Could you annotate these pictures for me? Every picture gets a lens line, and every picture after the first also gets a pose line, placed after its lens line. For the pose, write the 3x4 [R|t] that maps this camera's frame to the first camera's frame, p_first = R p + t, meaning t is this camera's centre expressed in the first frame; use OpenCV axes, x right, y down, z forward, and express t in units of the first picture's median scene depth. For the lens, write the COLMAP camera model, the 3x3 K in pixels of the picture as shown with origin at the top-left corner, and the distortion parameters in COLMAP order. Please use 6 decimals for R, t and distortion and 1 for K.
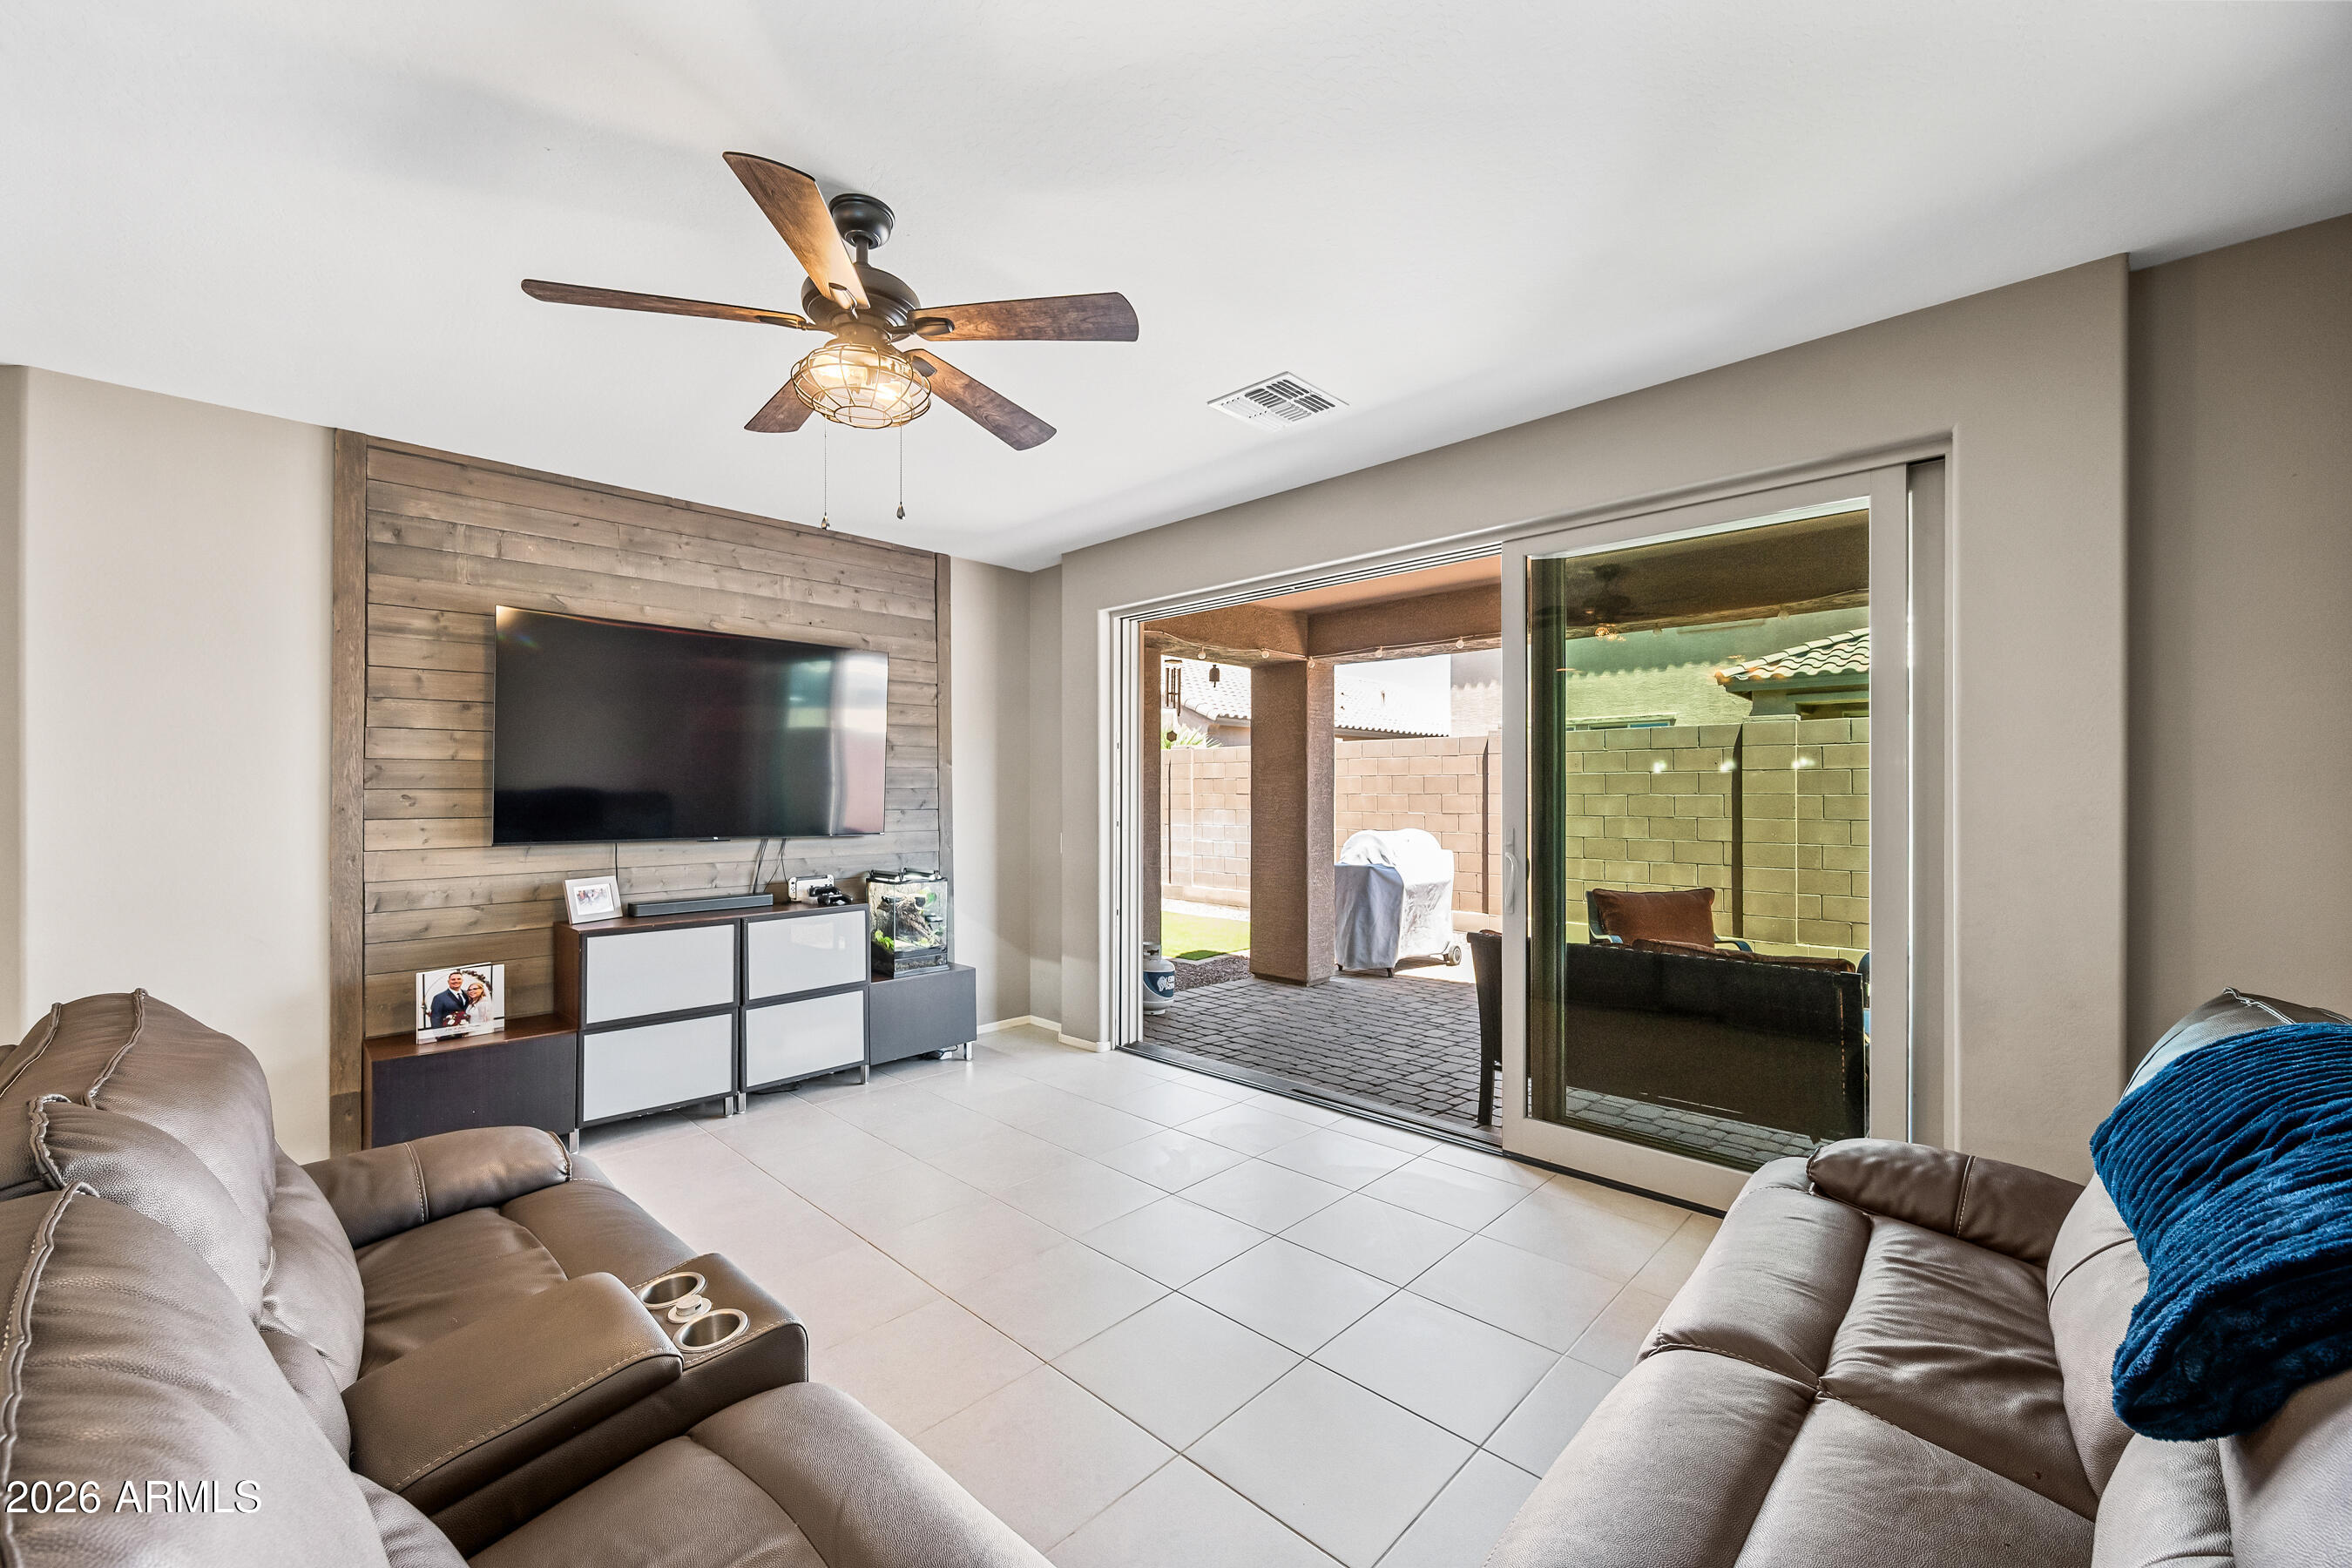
lens RADIAL K [[927.8, 0, 1177.0], [0, 927.8, 791.9], [0, 0, 1]] dist [0.000130, -0.000134]
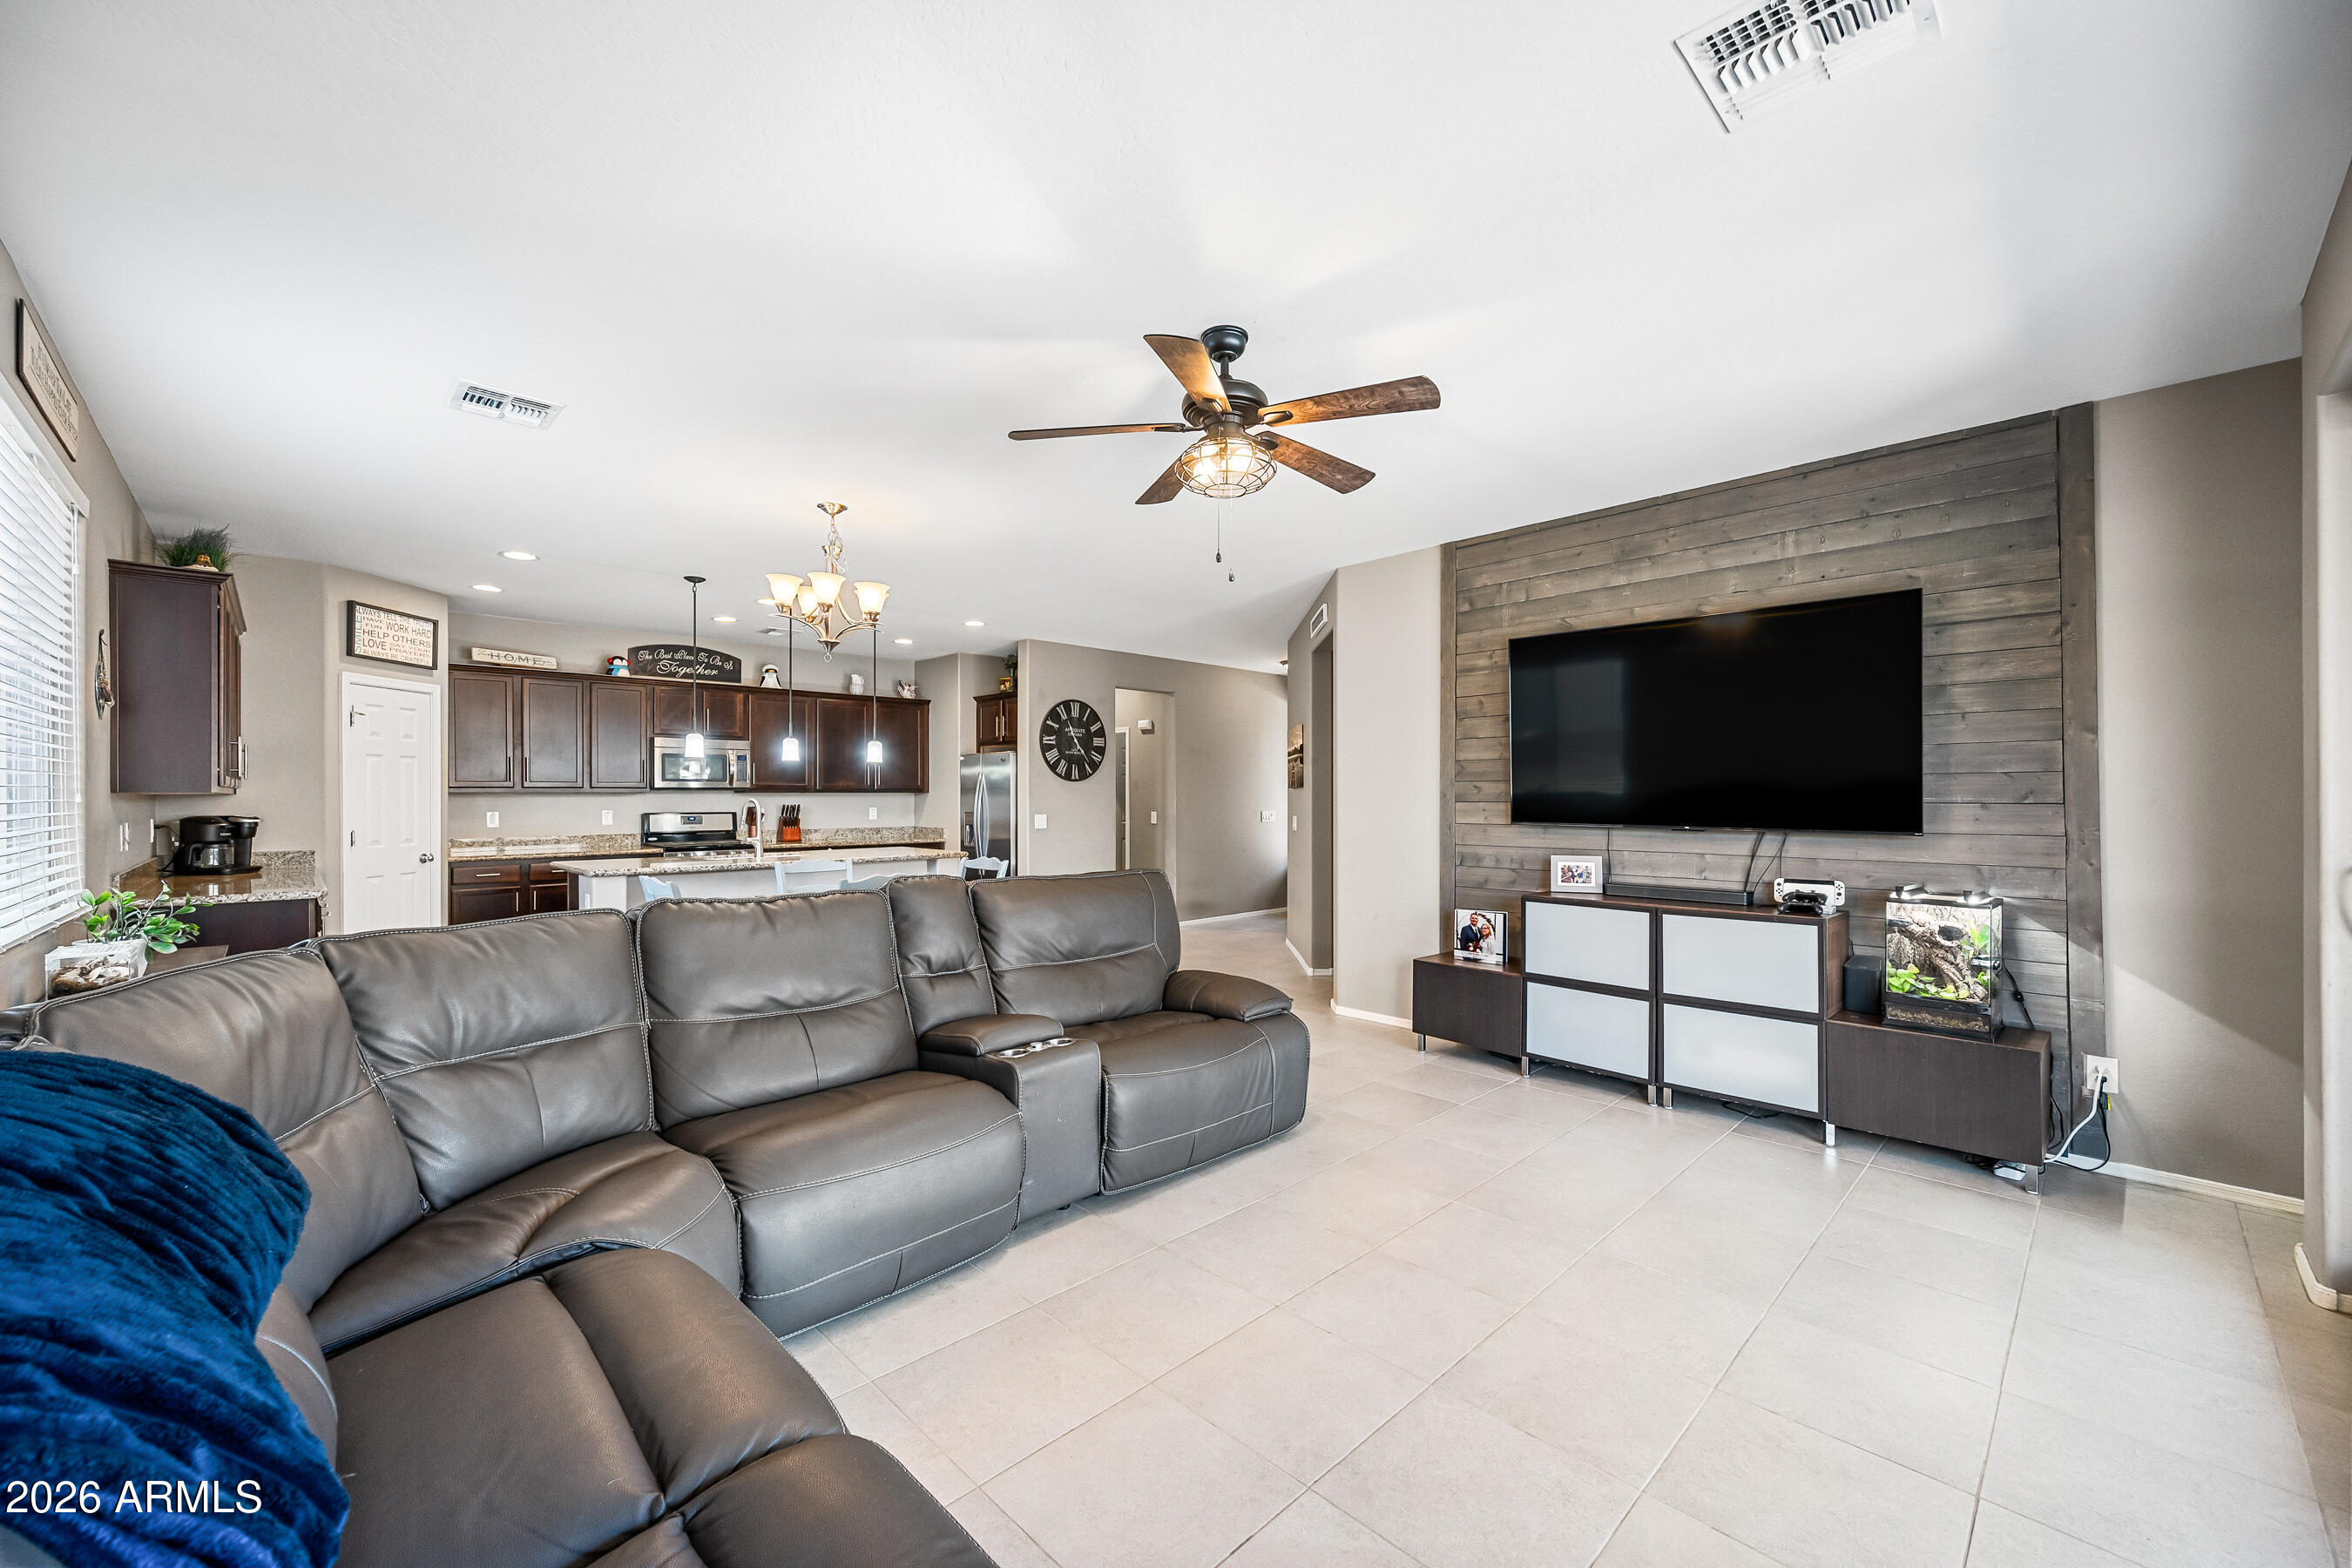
lens RADIAL K [[922.3, 0, 1178.2], [0, 922.3, 795.1], [0, 0, 1]] dist [0.000578, -0.000197]
pose [[-0.030848, 0.000107, -0.999524, 0.528836], [0.000810, 1.000000, 0.000083, 0.015879], [0.999524, -0.000807, -0.030848, 0.526239]]
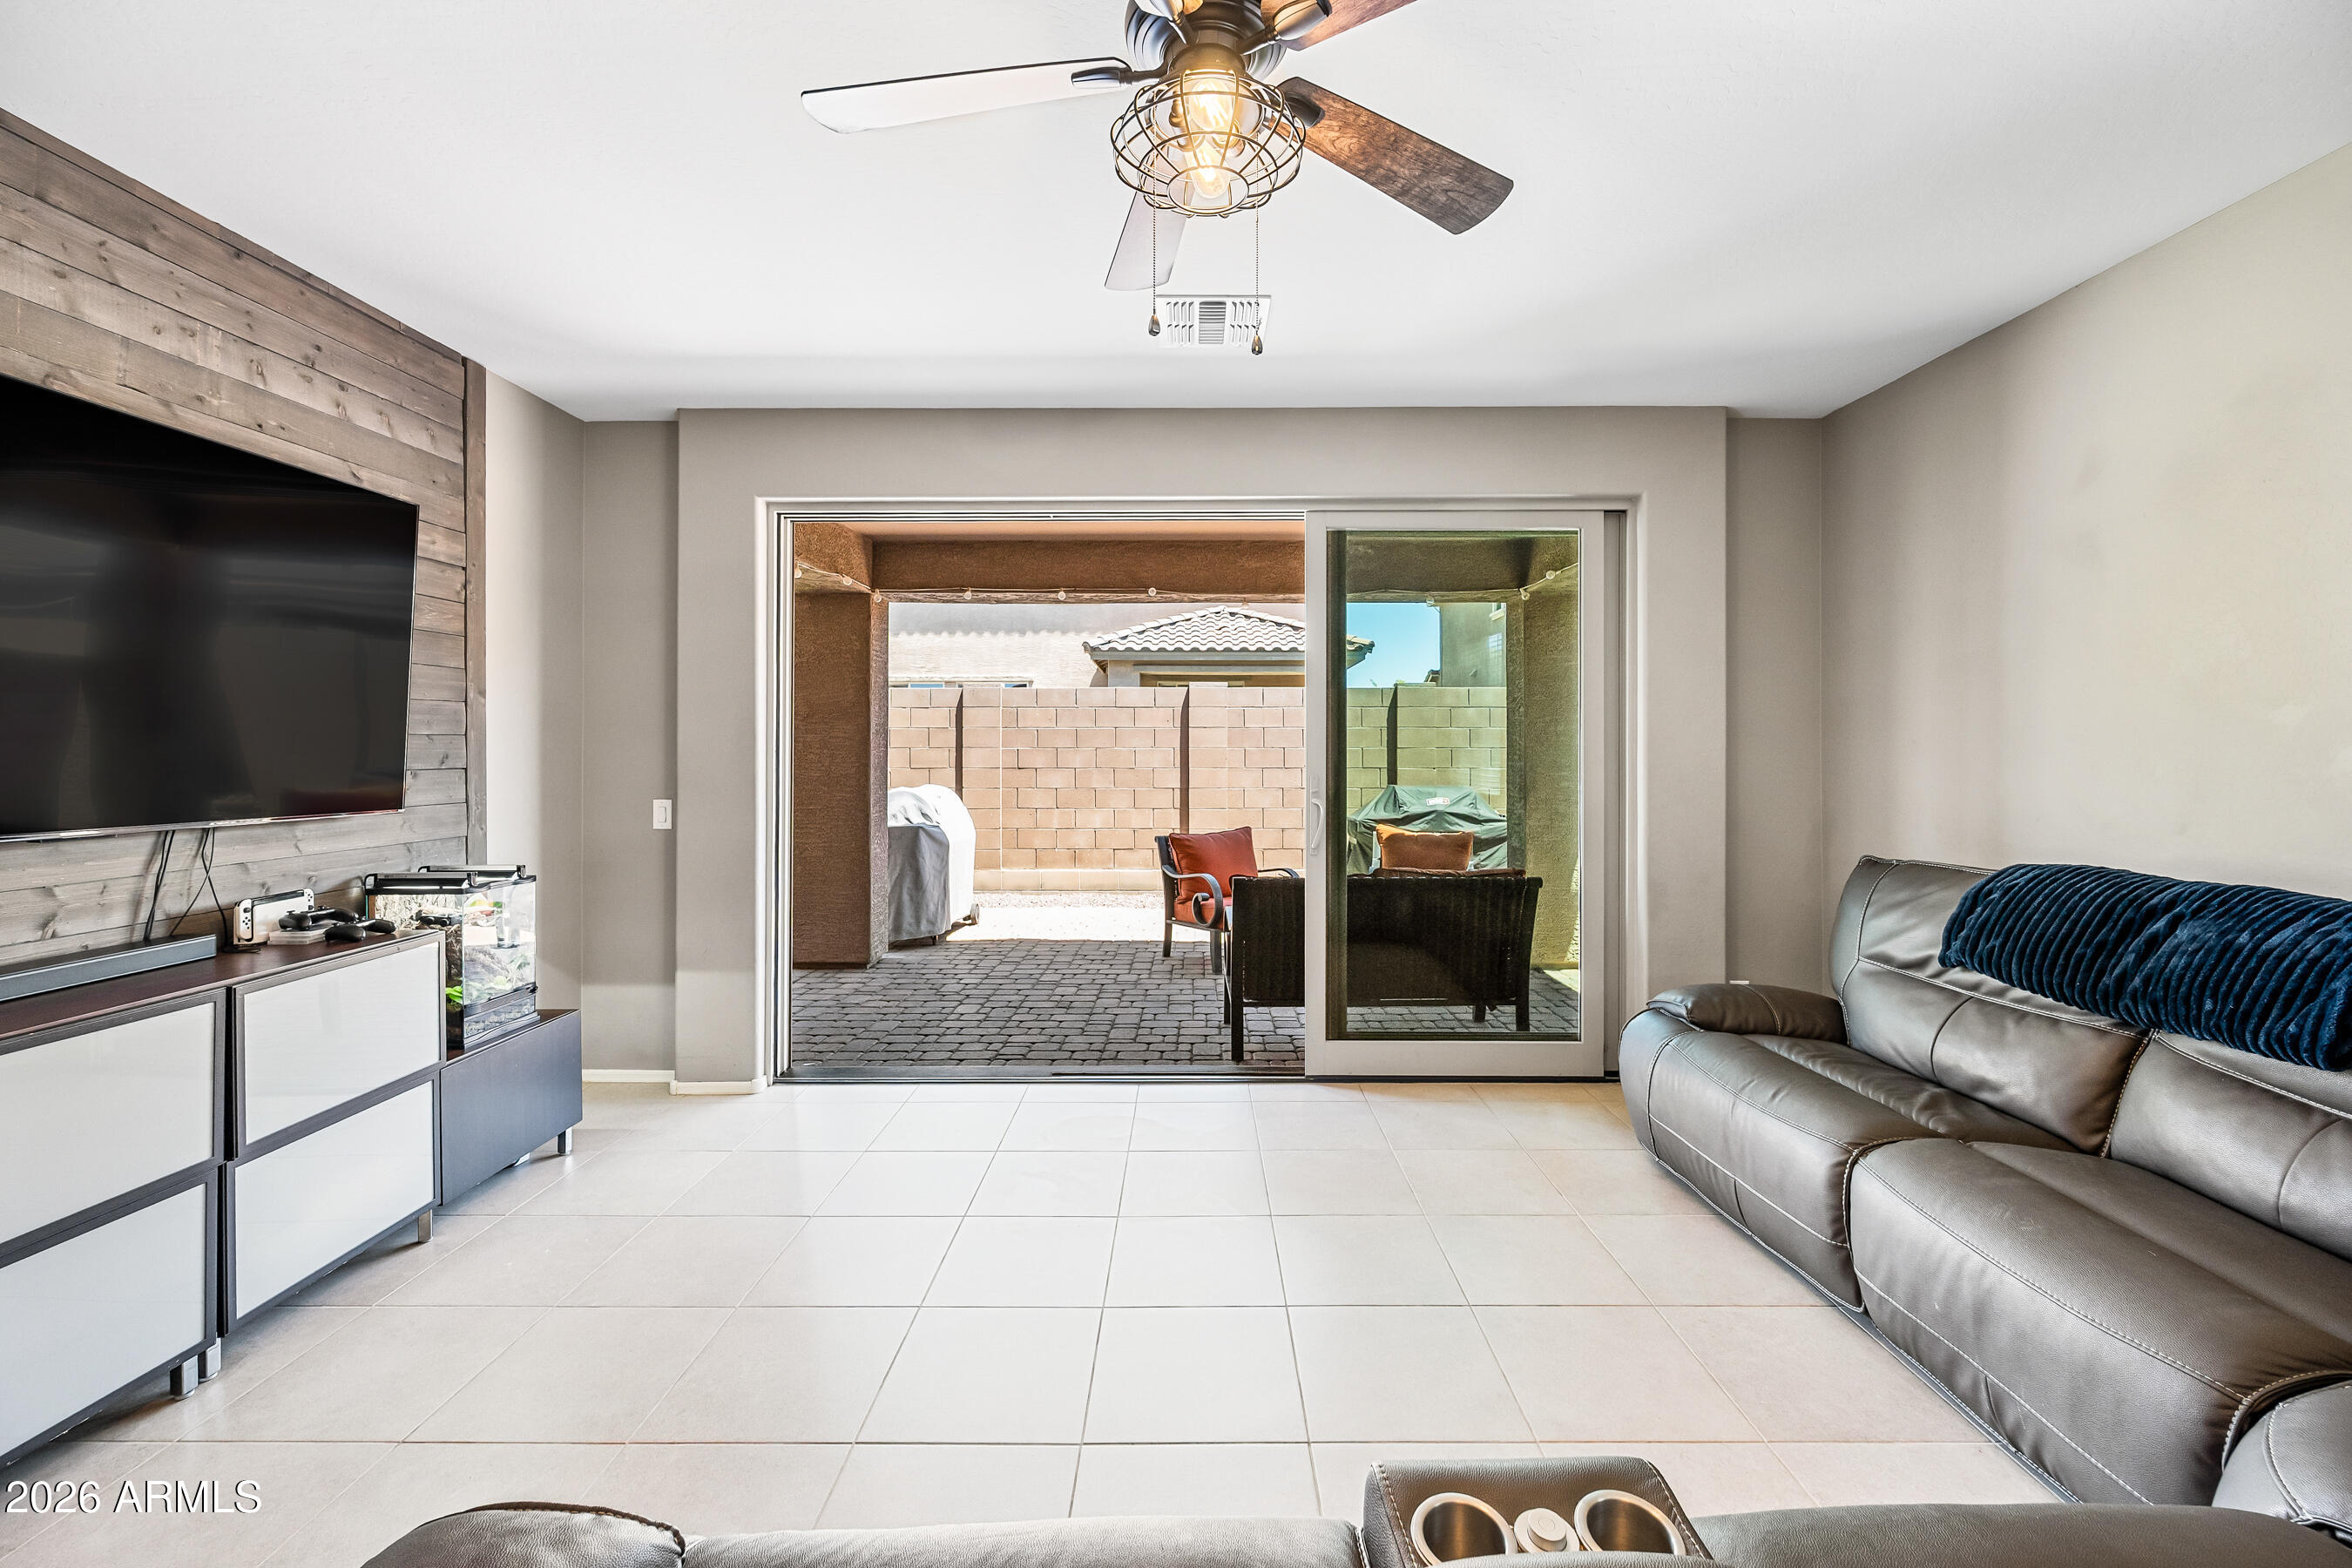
lens RADIAL K [[941.8, 0, 1188.4], [0, 941.8, 742.9], [0, 0, 1]] dist [0.000184, -0.000168]
pose [[0.722685, 0.004609, 0.691162, -0.449896], [-0.001102, 0.999984, -0.005516, 0.005806], [-0.691177, 0.003225, 0.722679, 0.272705]]
